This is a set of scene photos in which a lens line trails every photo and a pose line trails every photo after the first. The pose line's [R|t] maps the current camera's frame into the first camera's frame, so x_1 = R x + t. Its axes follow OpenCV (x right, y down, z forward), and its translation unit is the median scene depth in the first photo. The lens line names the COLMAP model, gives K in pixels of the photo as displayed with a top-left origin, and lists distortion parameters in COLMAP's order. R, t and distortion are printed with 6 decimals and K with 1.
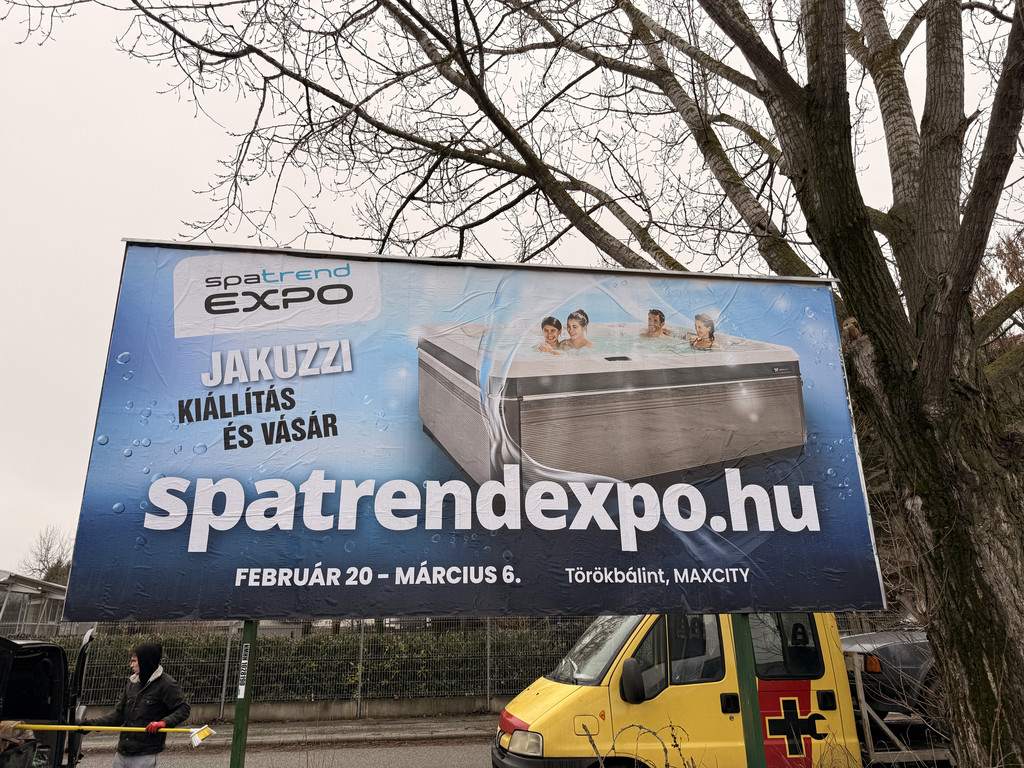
lens RADIAL K [[712.0, 0, 512.0], [0, 712.0, 384.0], [0, 0, 1]] dist [0.090993, -0.131952]
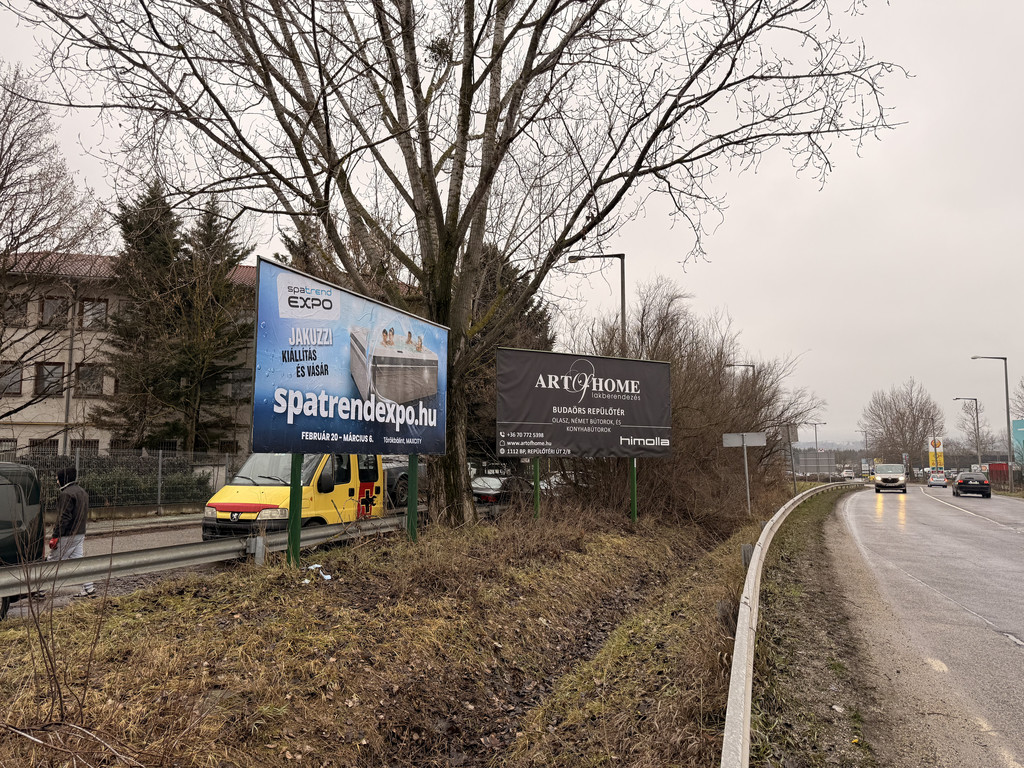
lens RADIAL K [[712.0, 0, 512.0], [0, 712.0, 384.0], [0, 0, 1]] dist [0.090993, -0.131952]
pose [[0.502402, 0.107991, 0.857864, -1.381763], [-0.288589, 0.956217, 0.048638, -0.128155], [-0.815051, -0.272006, 0.511570, -0.443662]]
